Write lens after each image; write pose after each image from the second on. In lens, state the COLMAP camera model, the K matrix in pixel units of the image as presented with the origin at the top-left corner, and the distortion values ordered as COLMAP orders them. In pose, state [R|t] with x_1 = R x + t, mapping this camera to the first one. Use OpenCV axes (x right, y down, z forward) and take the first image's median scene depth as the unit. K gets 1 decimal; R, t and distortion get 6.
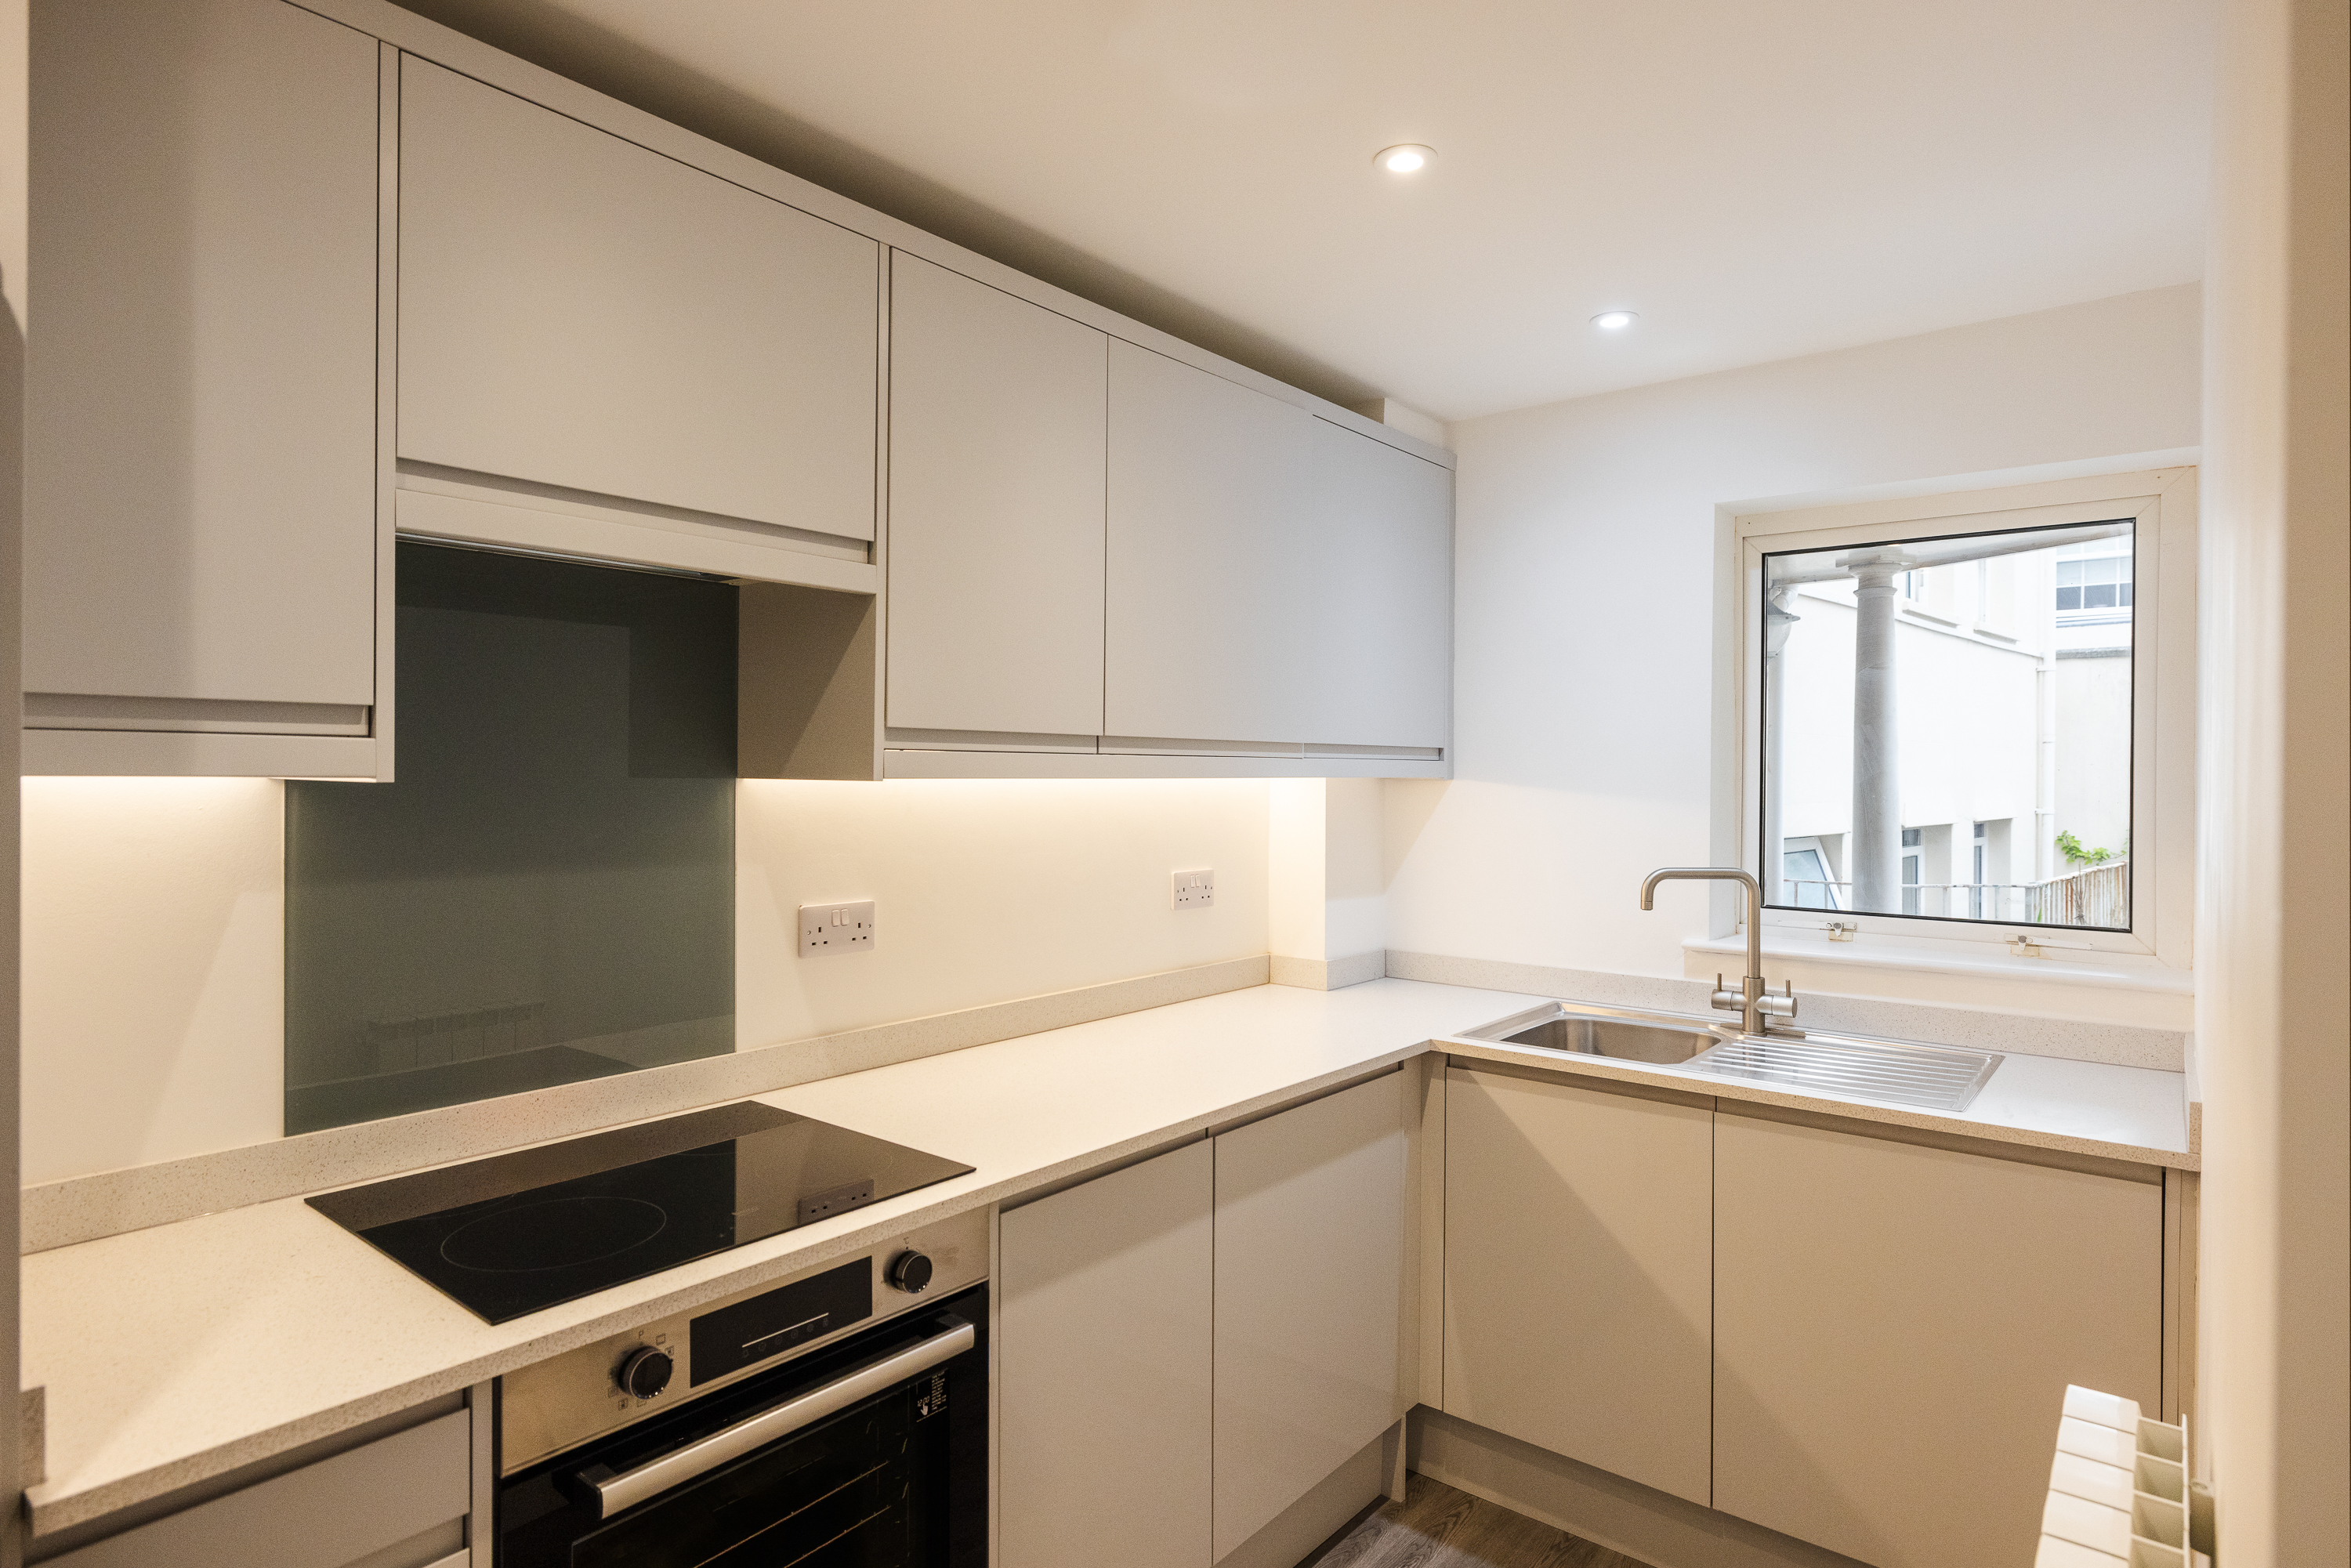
lens RADIAL K [[1277.3, 0, 1175.5], [0, 1277.3, 784.0], [0, 0, 1]] dist [0.000044, 0.000289]
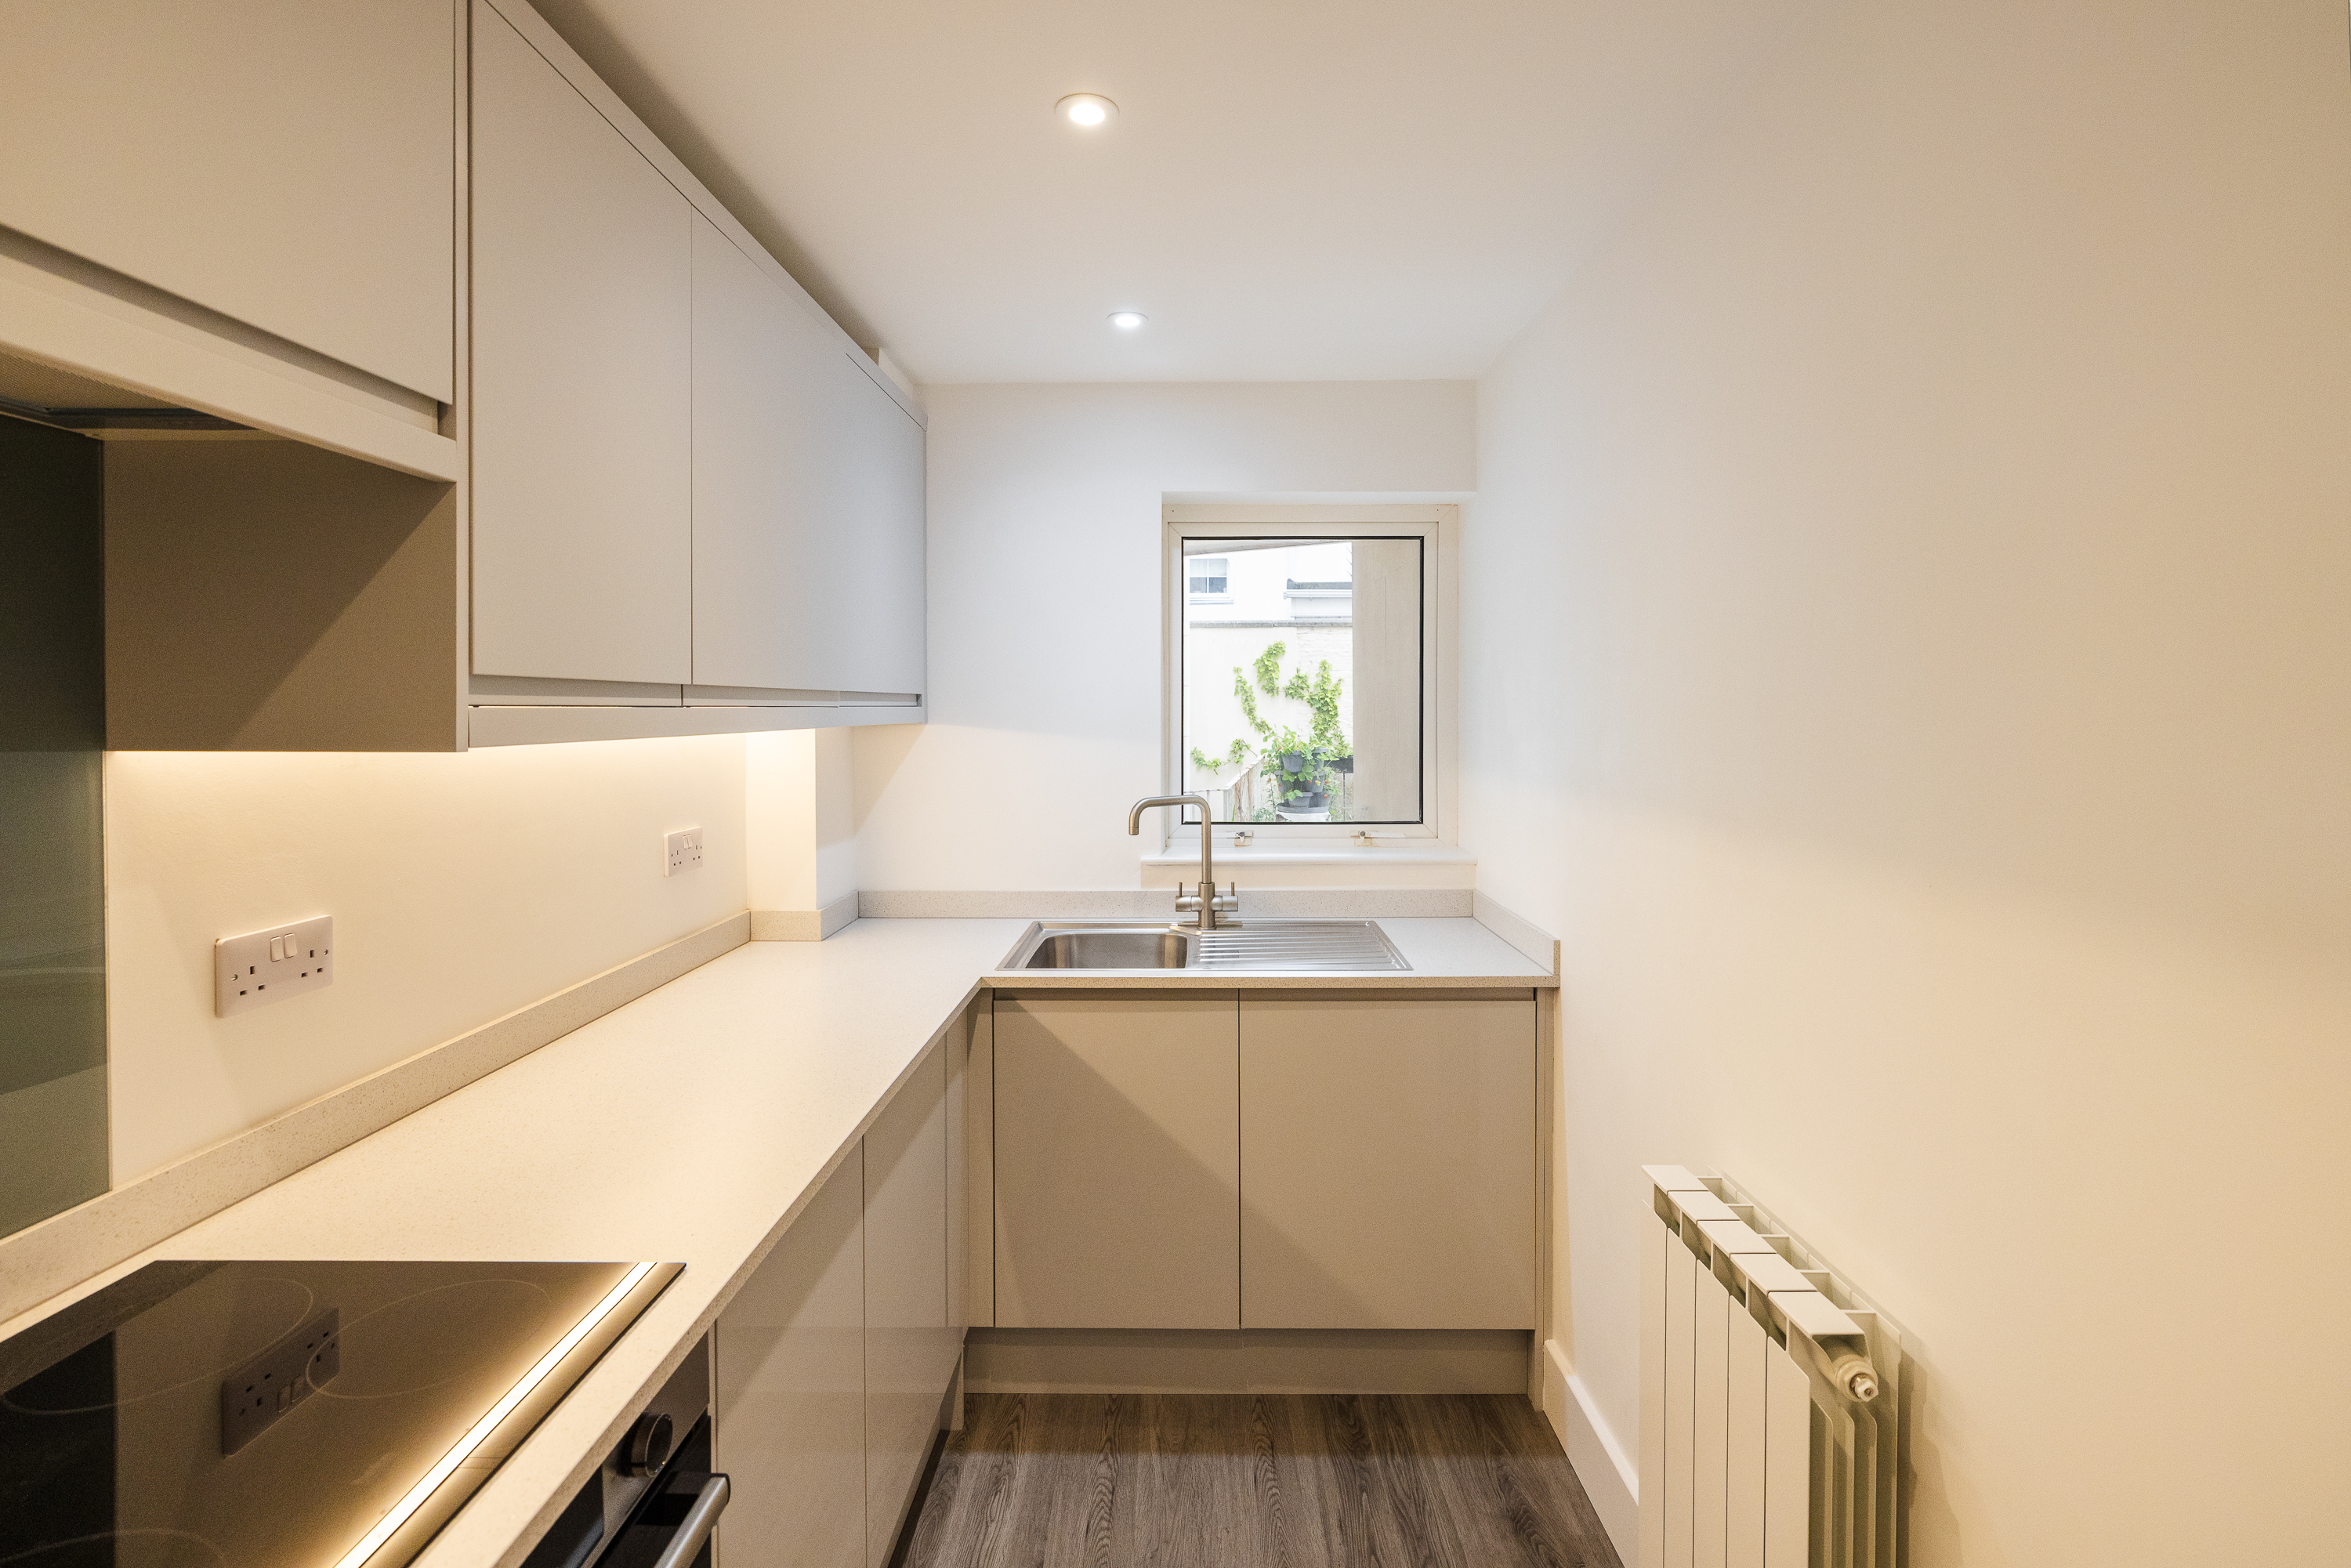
lens RADIAL K [[1064.4, 0, 1184.2], [0, 1064.4, 722.5], [0, 0, 1]] dist [-0.012673, -0.000030]
pose [[0.779845, -0.017222, 0.625736, -0.206314], [0.013720, 0.999852, 0.010420, -0.013567], [-0.625823, 0.000460, 0.779965, 0.221573]]
